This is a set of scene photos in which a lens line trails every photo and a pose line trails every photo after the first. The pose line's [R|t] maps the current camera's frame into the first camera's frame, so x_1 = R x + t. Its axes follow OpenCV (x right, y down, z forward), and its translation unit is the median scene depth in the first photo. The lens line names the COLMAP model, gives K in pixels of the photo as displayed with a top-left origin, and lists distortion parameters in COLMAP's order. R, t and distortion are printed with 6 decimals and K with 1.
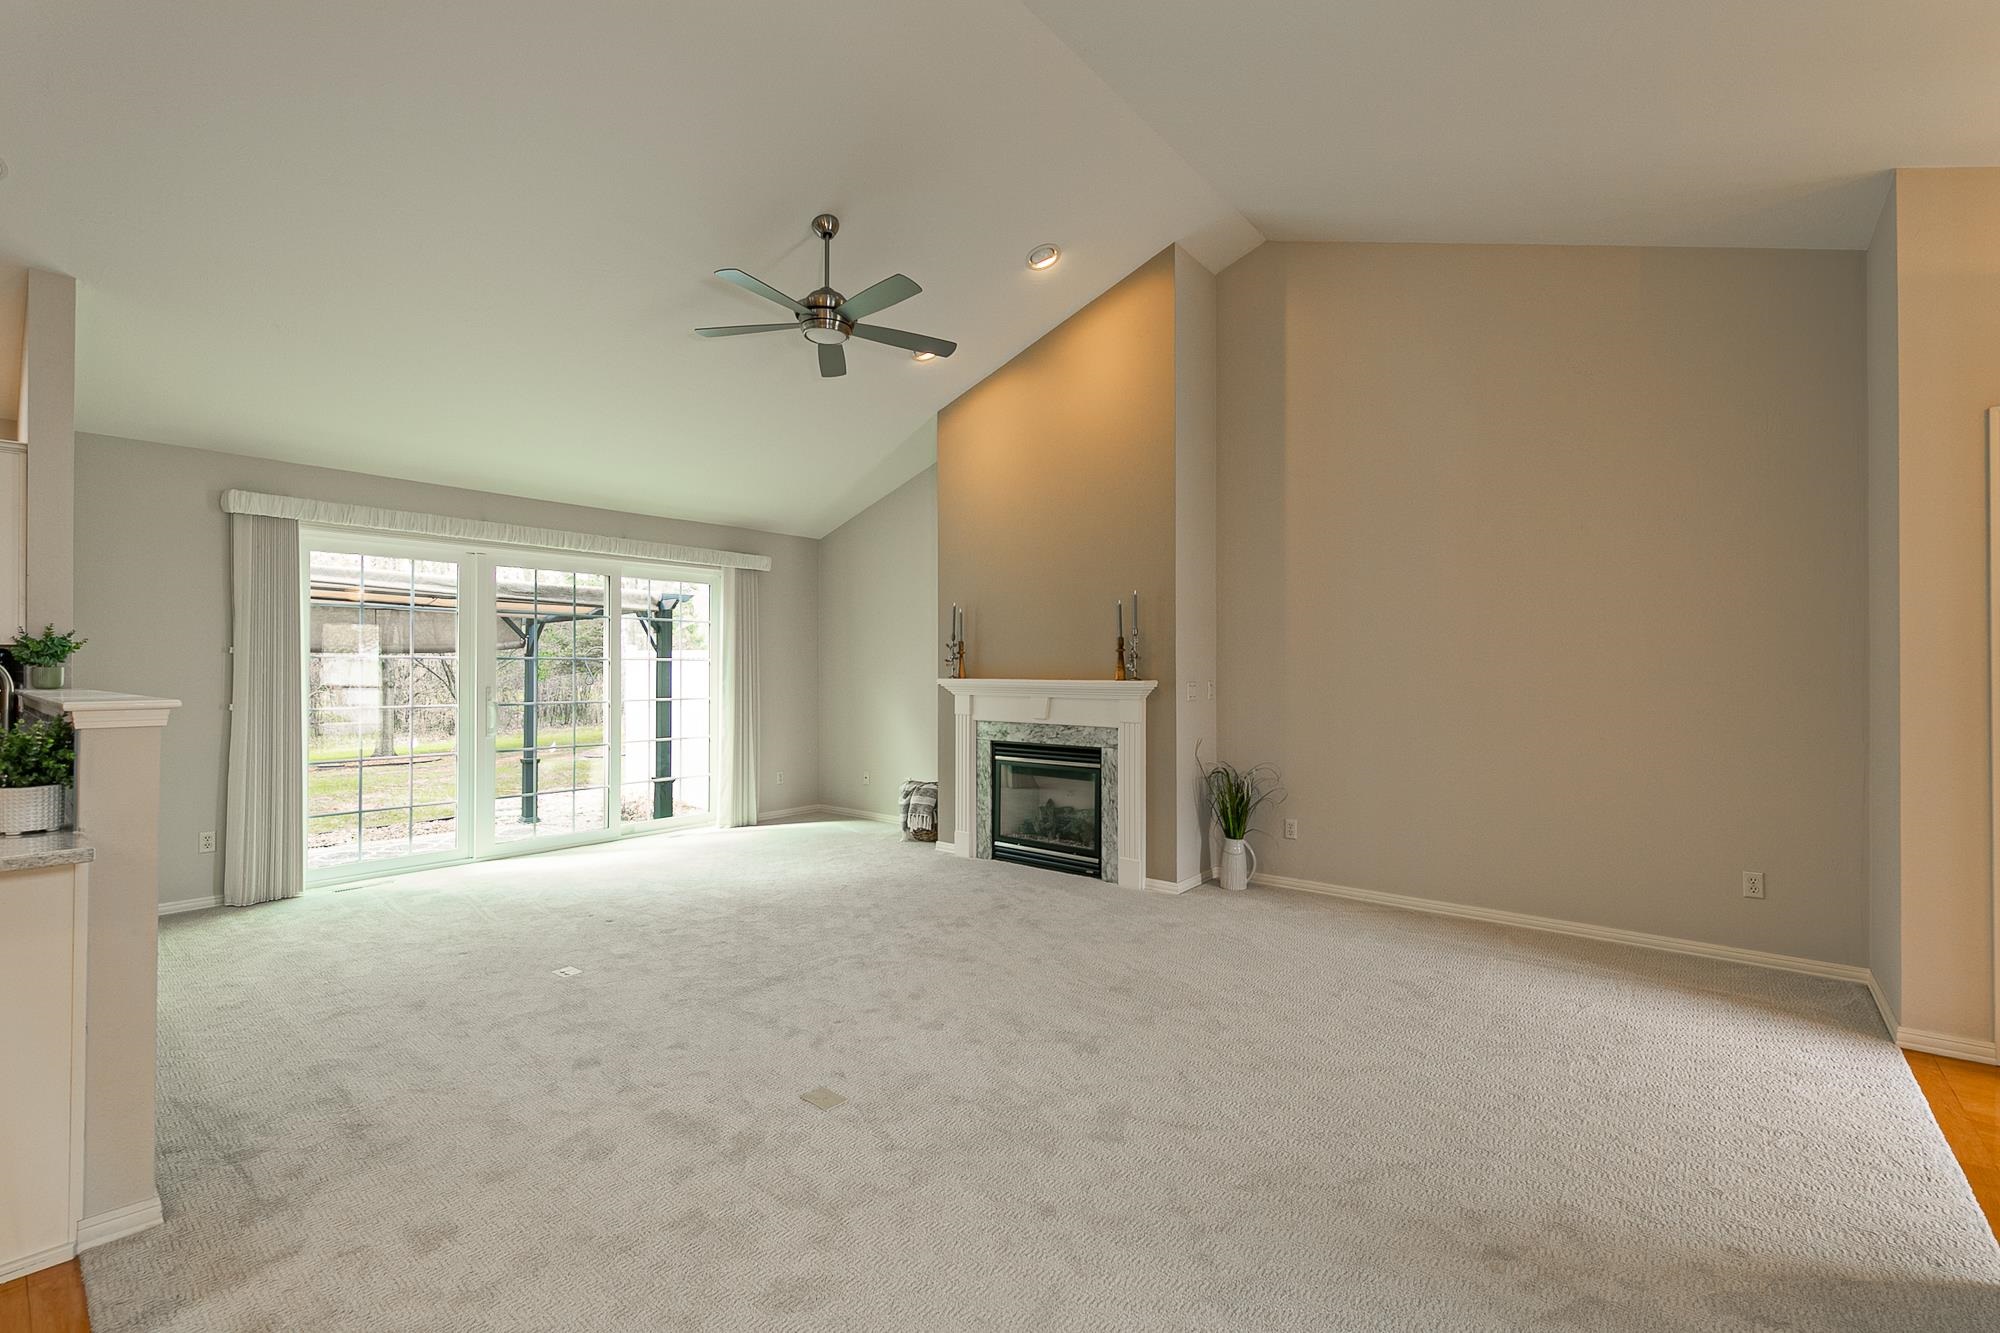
lens RADIAL K [[858.4, 0, 997.4], [0, 858.4, 671.2], [0, 0, 1]] dist [0.007773, -0.001171]
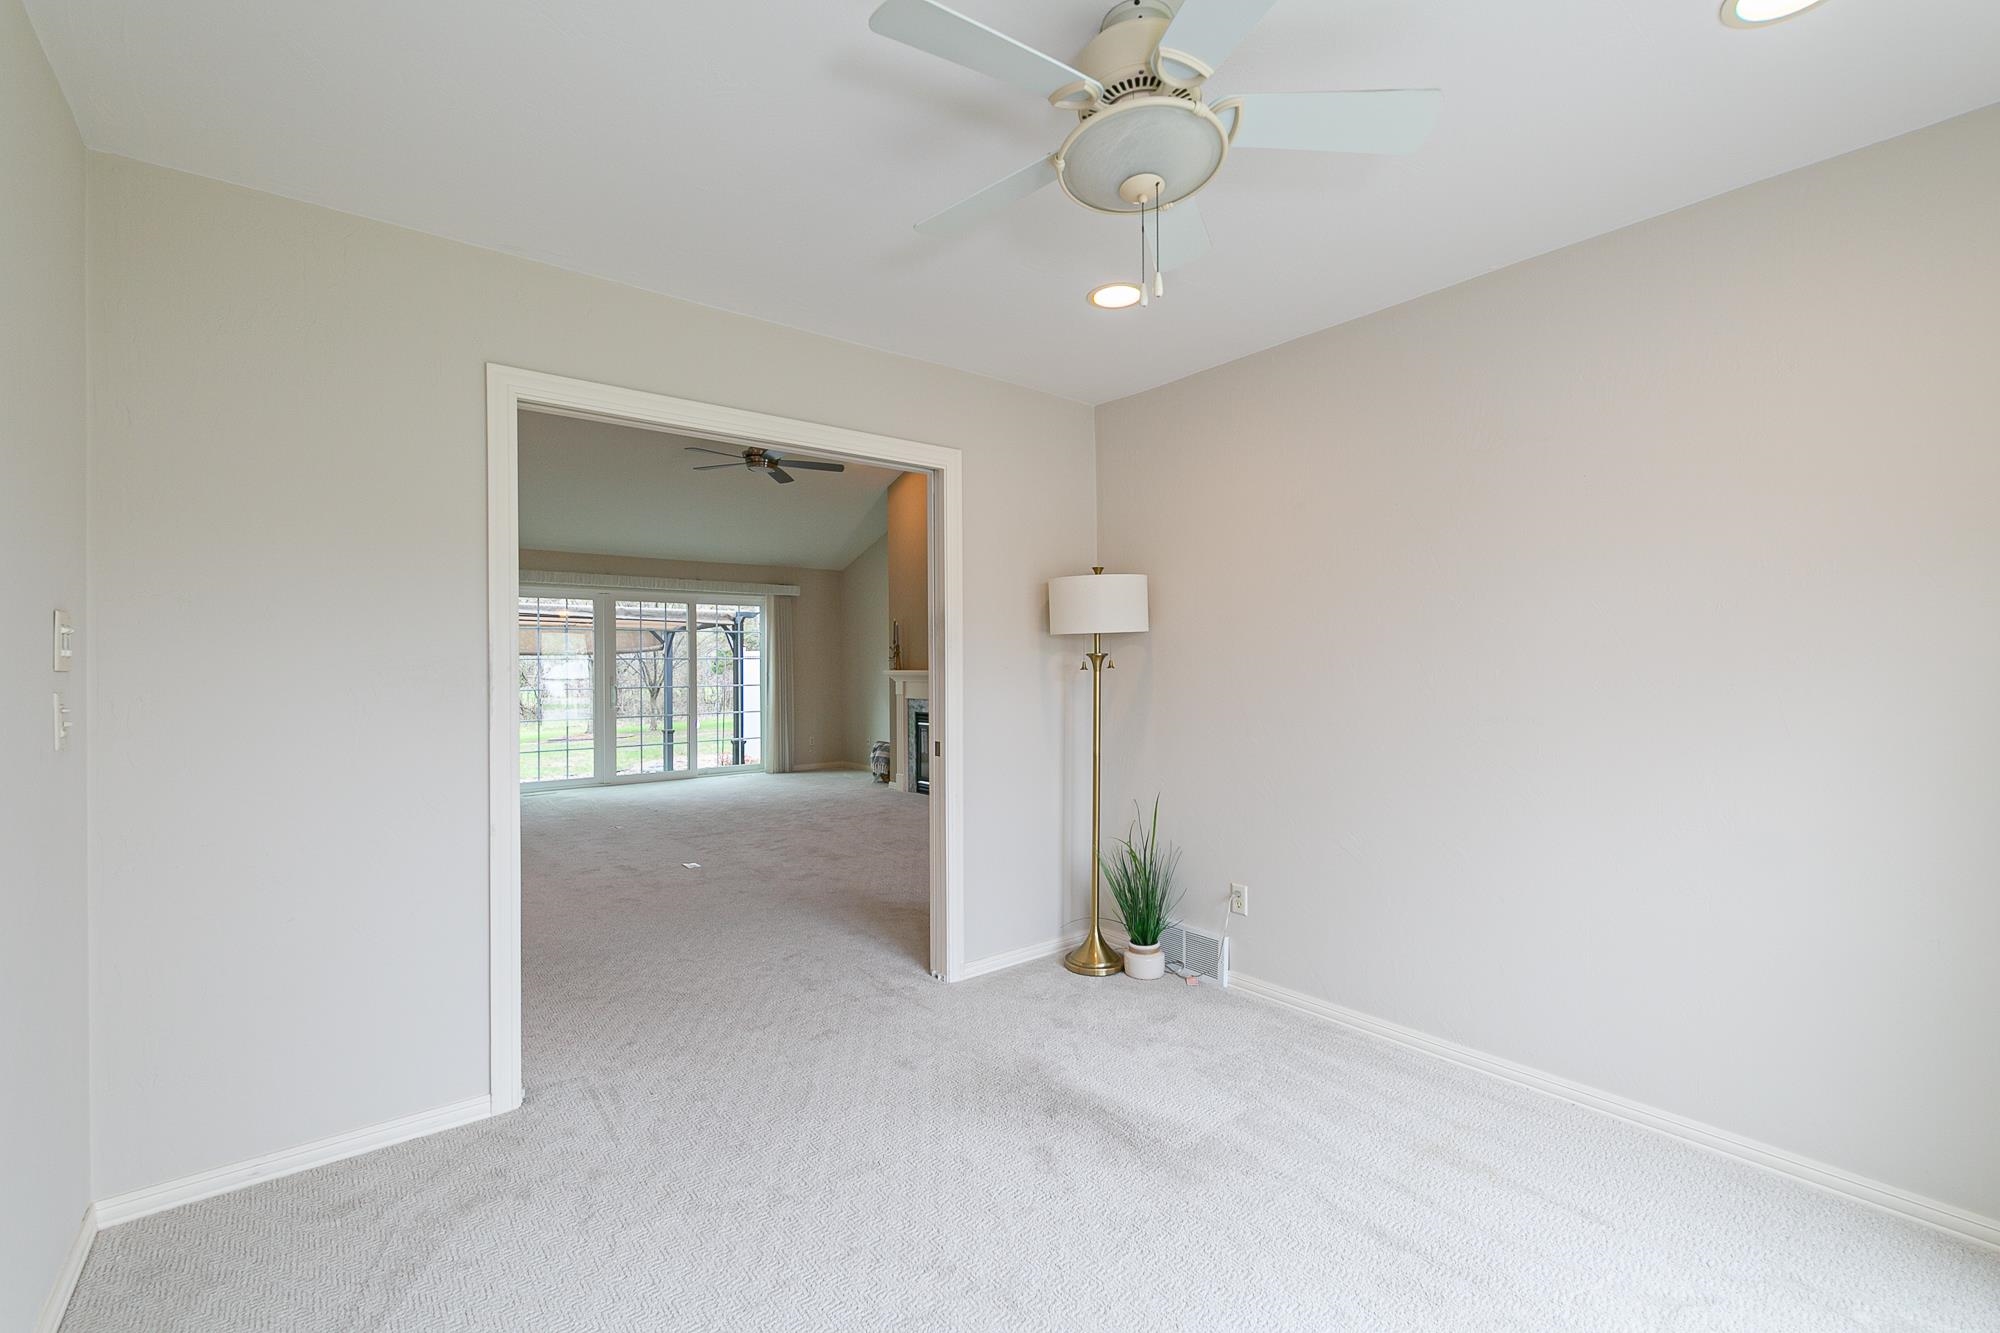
lens RADIAL K [[858.4, 0, 999.2], [0, 858.4, 670.3], [0, 0, 1]] dist [0.007773, -0.001171]
pose [[0.979117, -0.004995, -0.203235, 0.453947], [0.006449, 0.999958, 0.006490, 0.000442], [0.203194, -0.007665, 0.979108, -0.430615]]
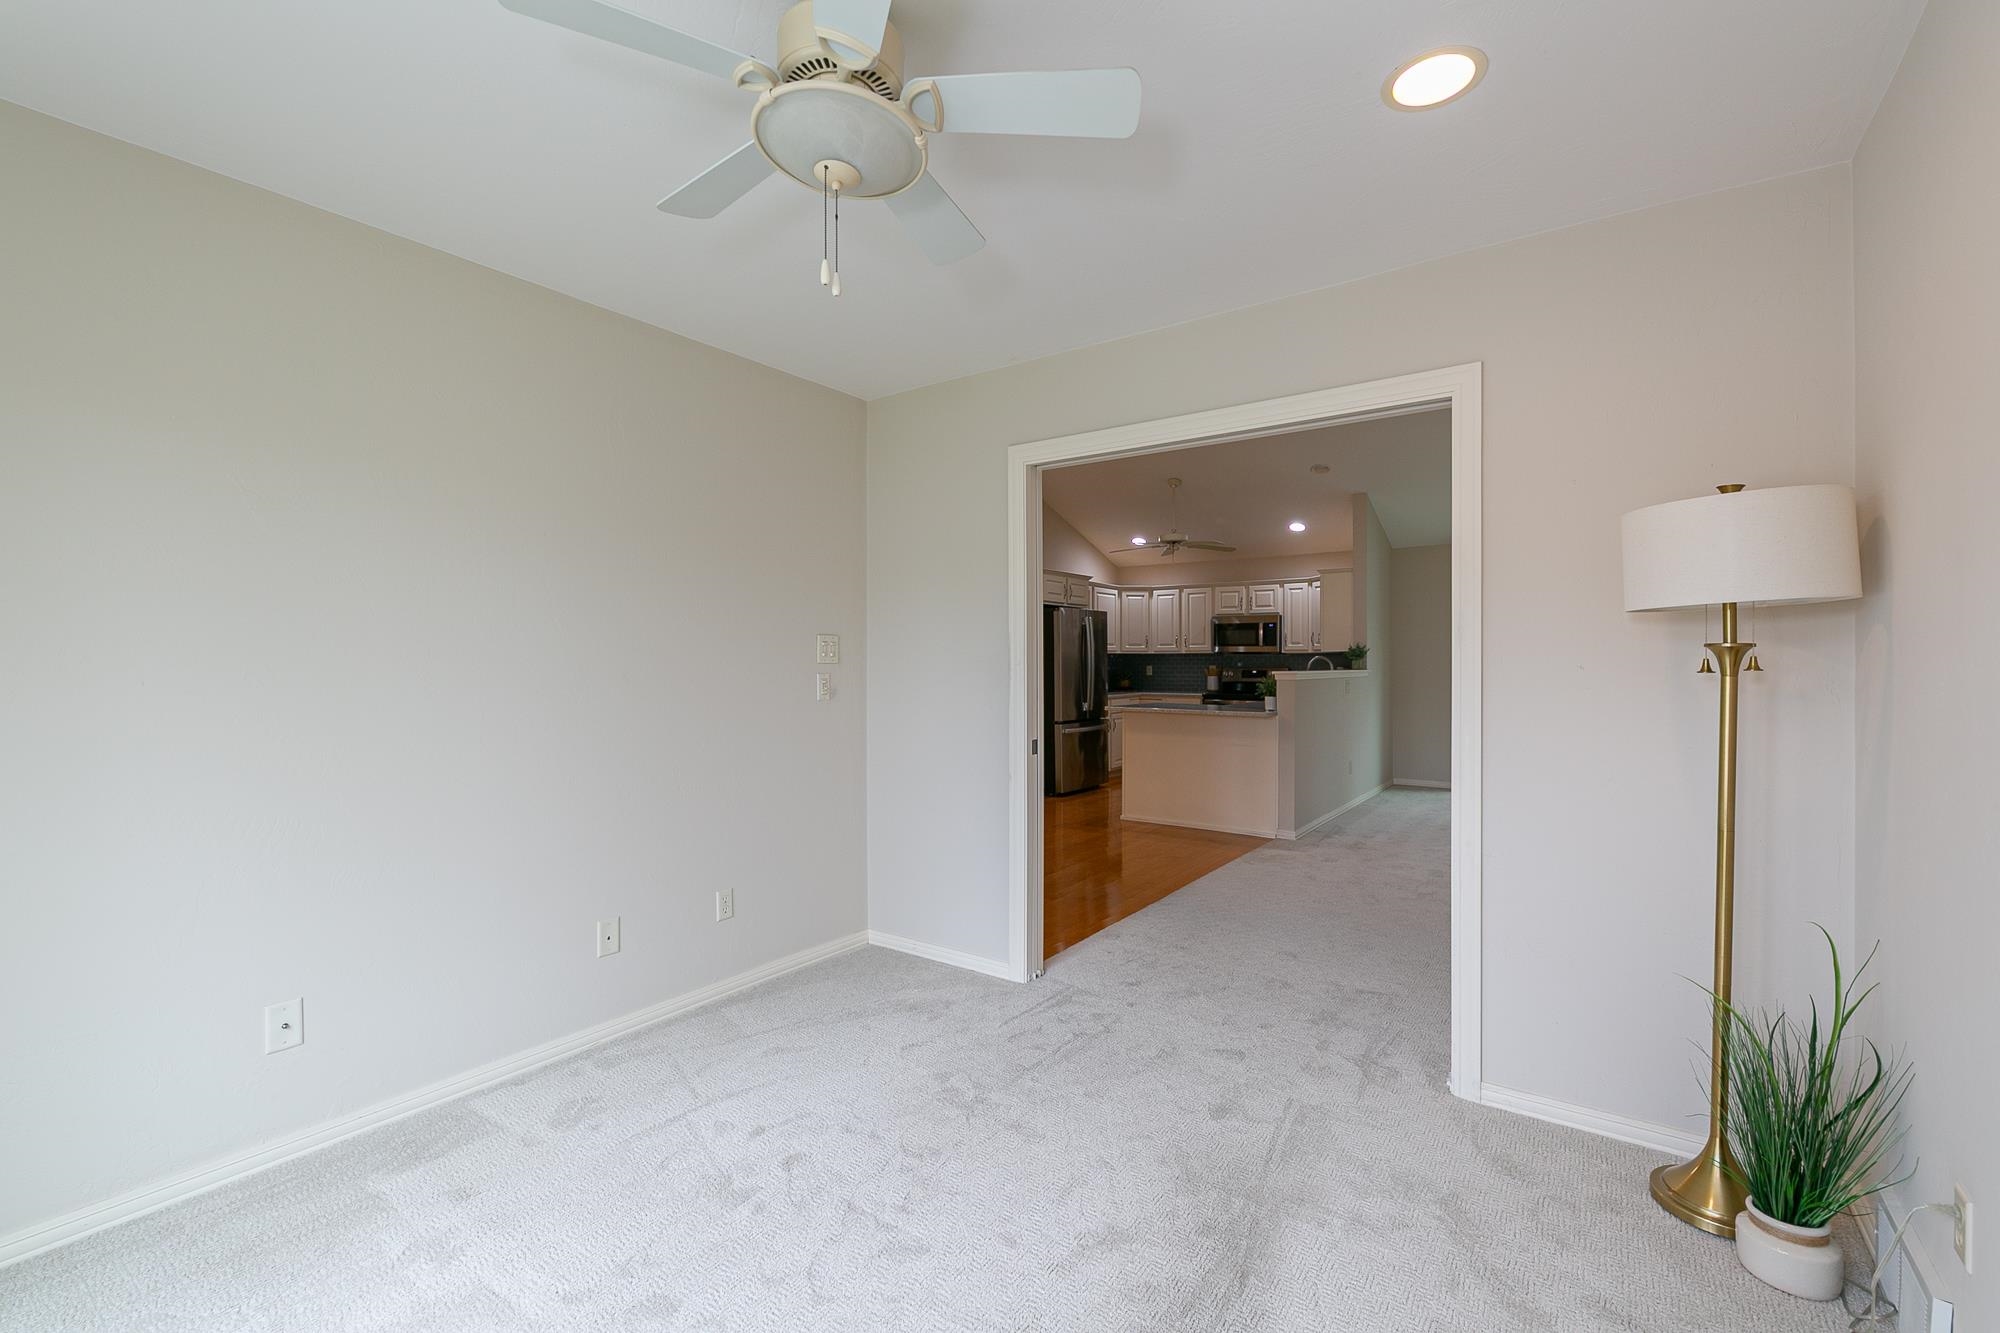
lens RADIAL K [[858.4, 0, 1001.8], [0, 858.4, 669.5], [0, 0, 1]] dist [0.007773, -0.001171]
pose [[0.083667, 0.008848, -0.996455, 0.725594], [-0.001152, 0.999961, 0.008783, 0.000399], [0.996493, 0.000413, 0.083674, -0.108868]]
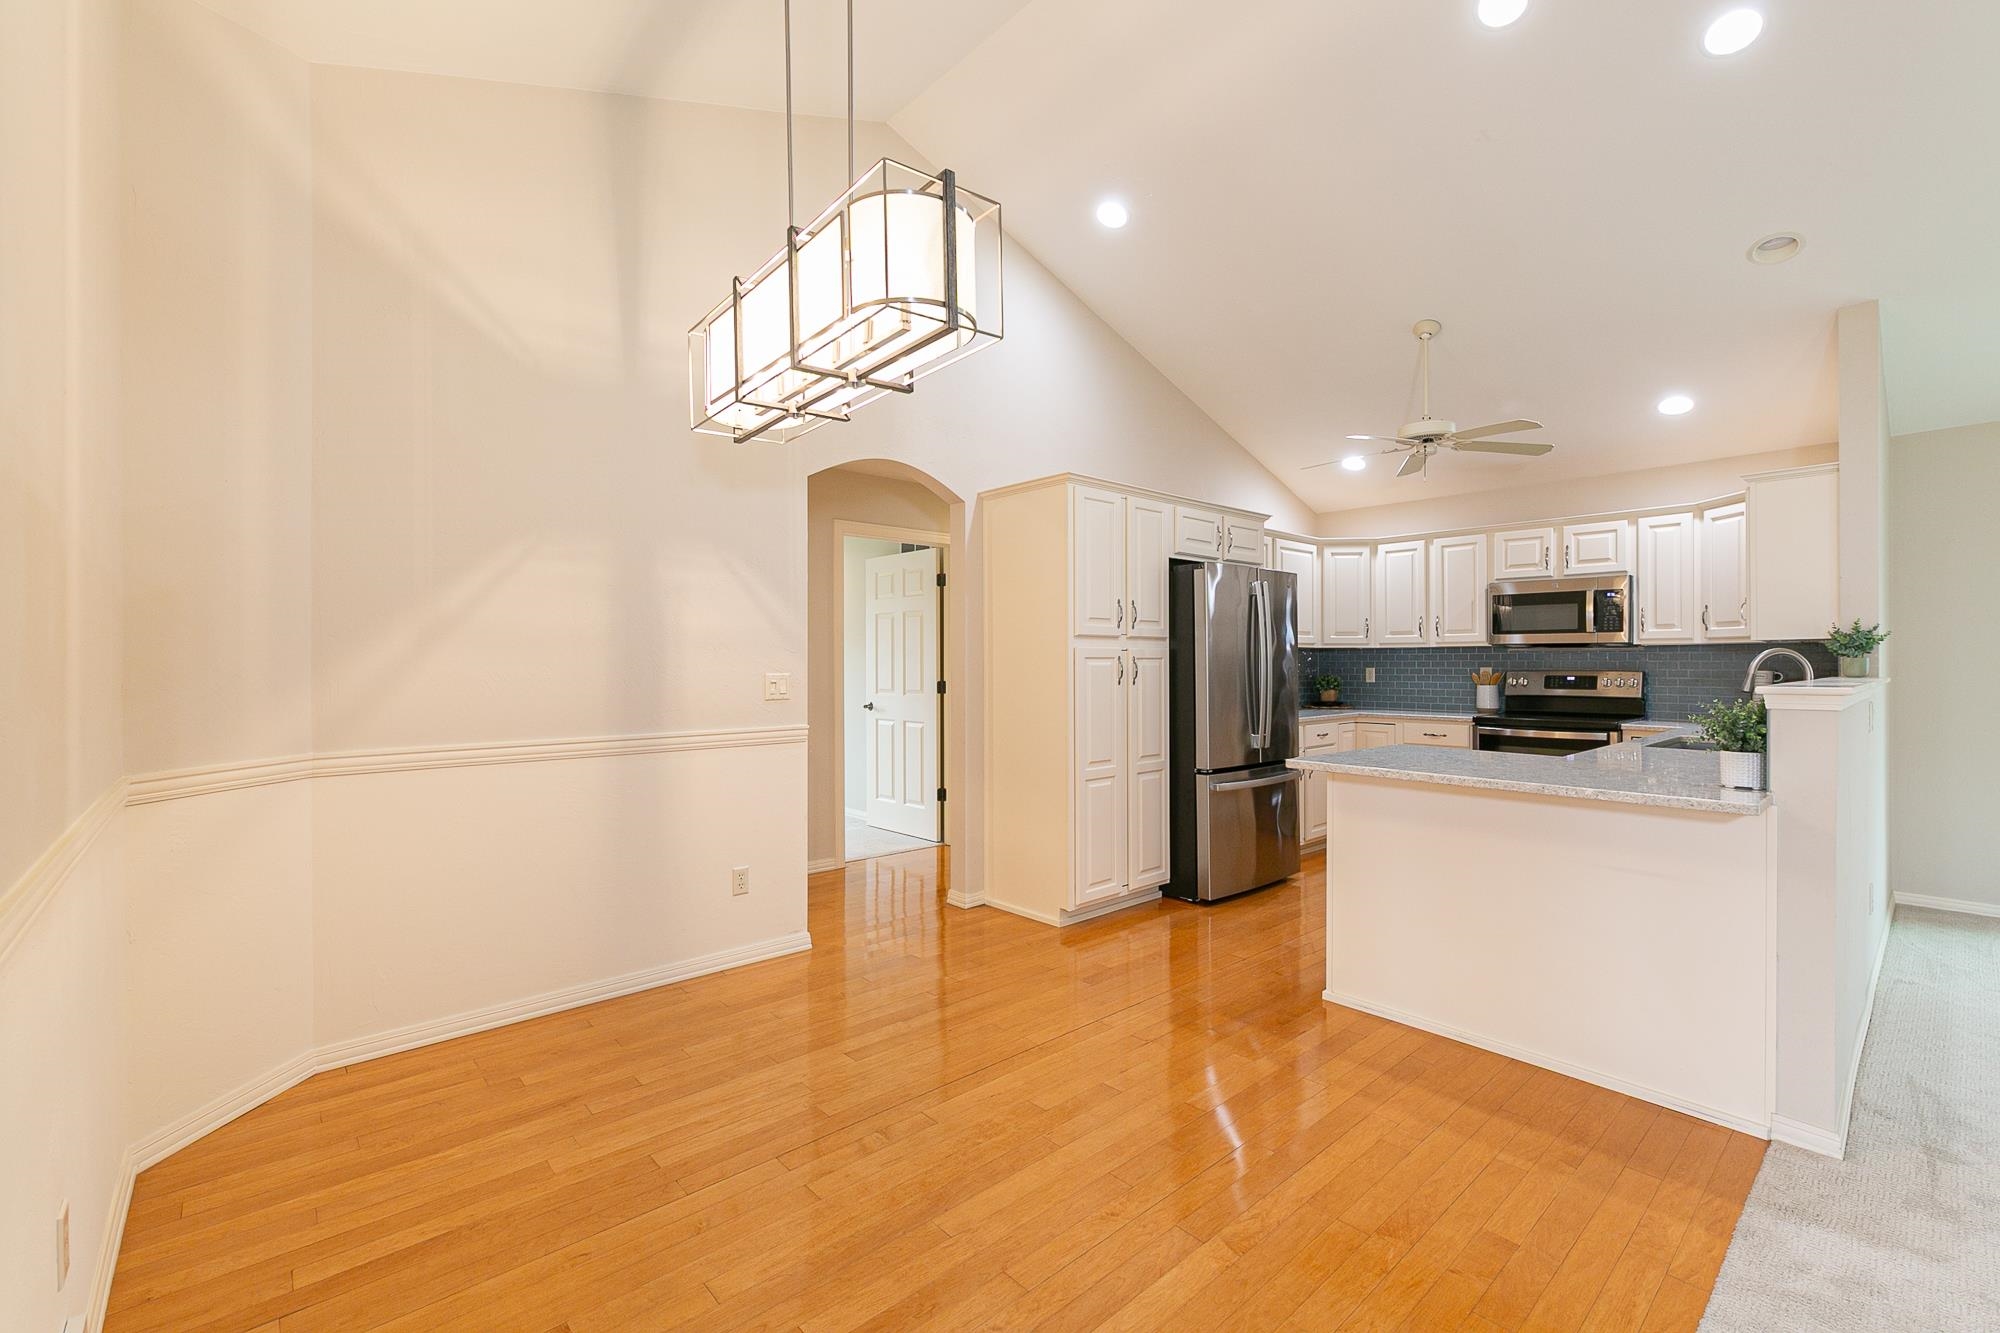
lens RADIAL K [[858.4, 0, 1003.4], [0, 858.4, 664.6], [0, 0, 1]] dist [0.007773, -0.001171]
pose [[-0.131604, 0.003818, -0.991295, 0.098679], [0.000933, 0.999993, 0.003728, -0.000498], [0.991302, -0.000434, -0.131607, 0.030220]]
